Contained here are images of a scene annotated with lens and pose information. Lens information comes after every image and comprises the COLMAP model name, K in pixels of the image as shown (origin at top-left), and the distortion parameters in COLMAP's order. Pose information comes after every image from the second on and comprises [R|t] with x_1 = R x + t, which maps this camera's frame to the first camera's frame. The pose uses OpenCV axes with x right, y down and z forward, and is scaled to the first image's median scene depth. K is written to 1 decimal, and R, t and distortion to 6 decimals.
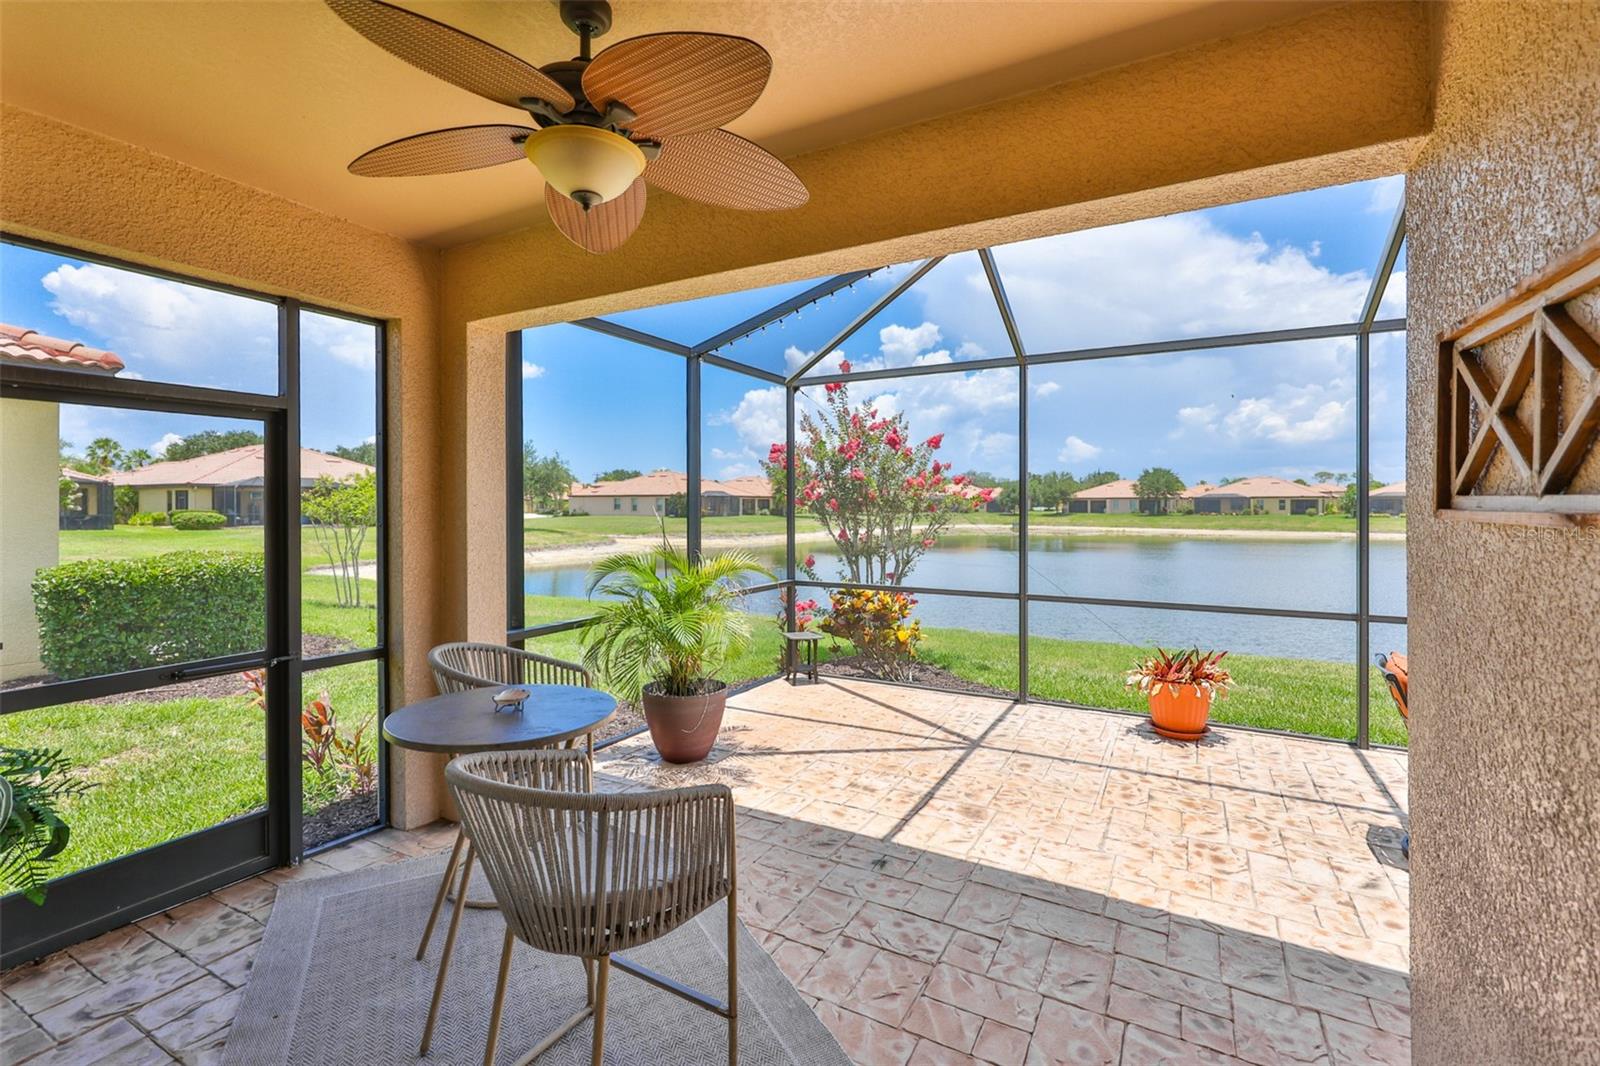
lens RADIAL K [[696.5, 0, 794.4], [0, 696.5, 520.8], [0, 0, 1]] dist [0.000243, 0.000302]
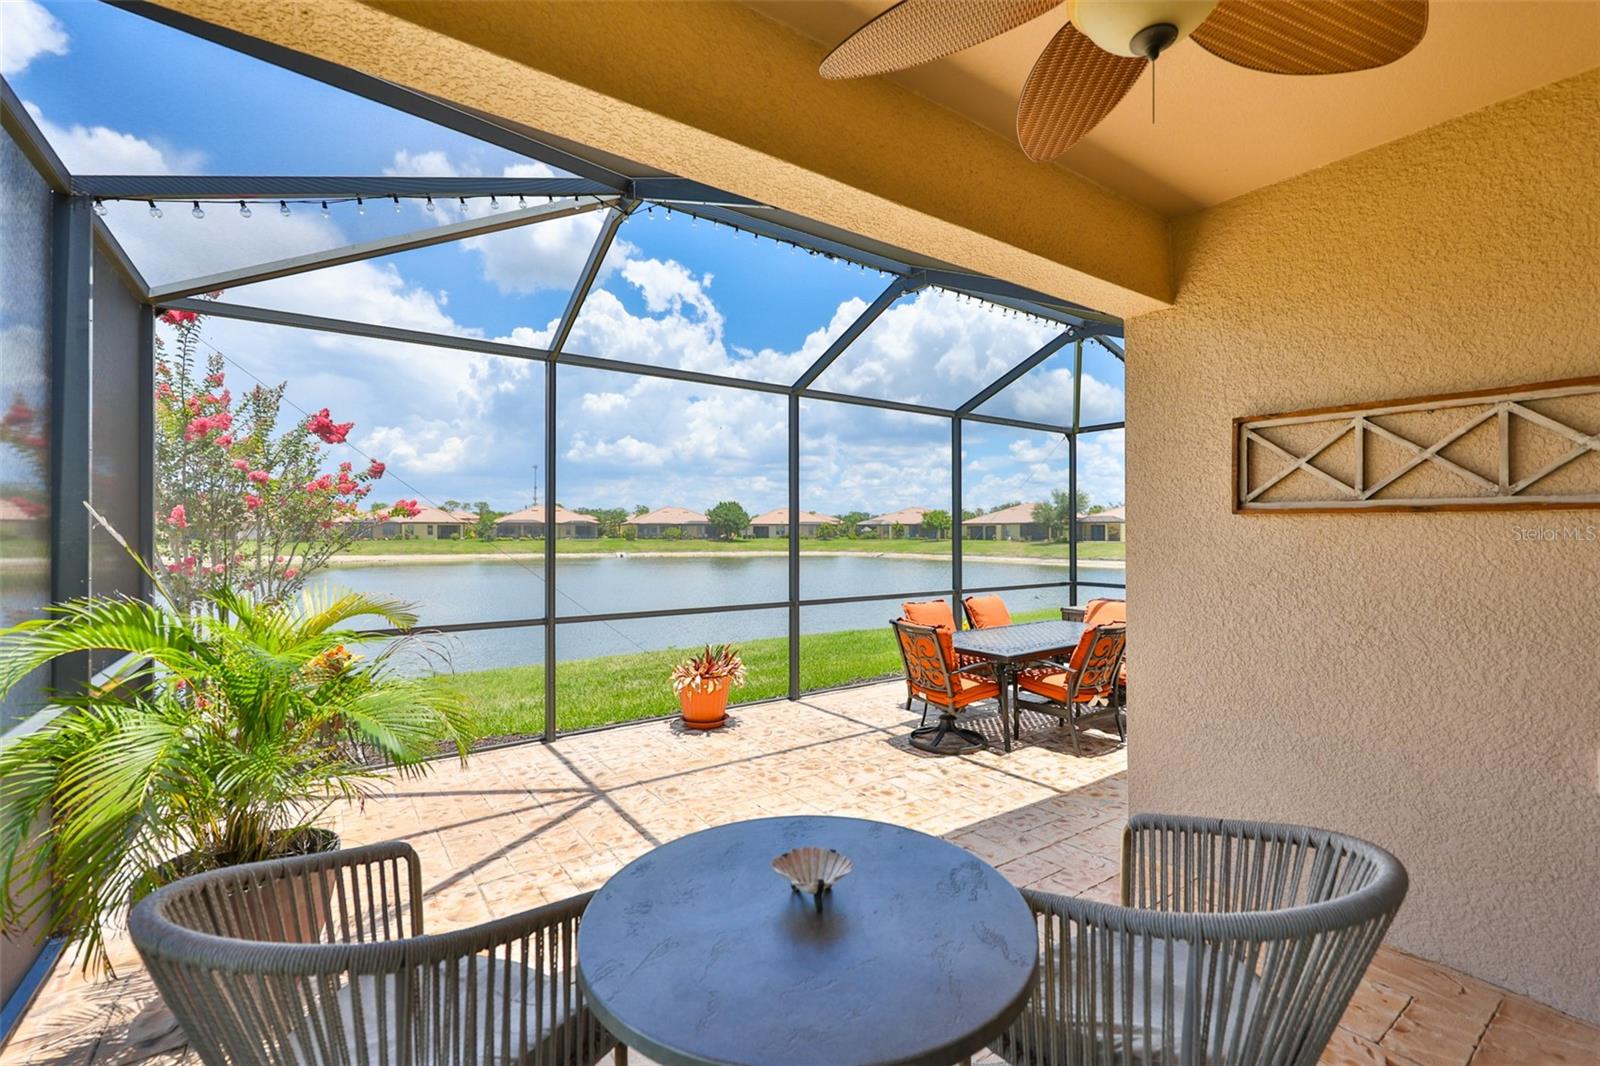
lens RADIAL K [[707.8, 0, 800.0], [0, 707.8, 533.0], [0, 0, 1]] dist [0.002015, 0.000147]
pose [[0.431056, -0.001625, 0.902324, -0.418341], [0.019739, 0.999776, -0.007629, 0.012969], [-0.902109, 0.021100, 0.430991, 0.387337]]
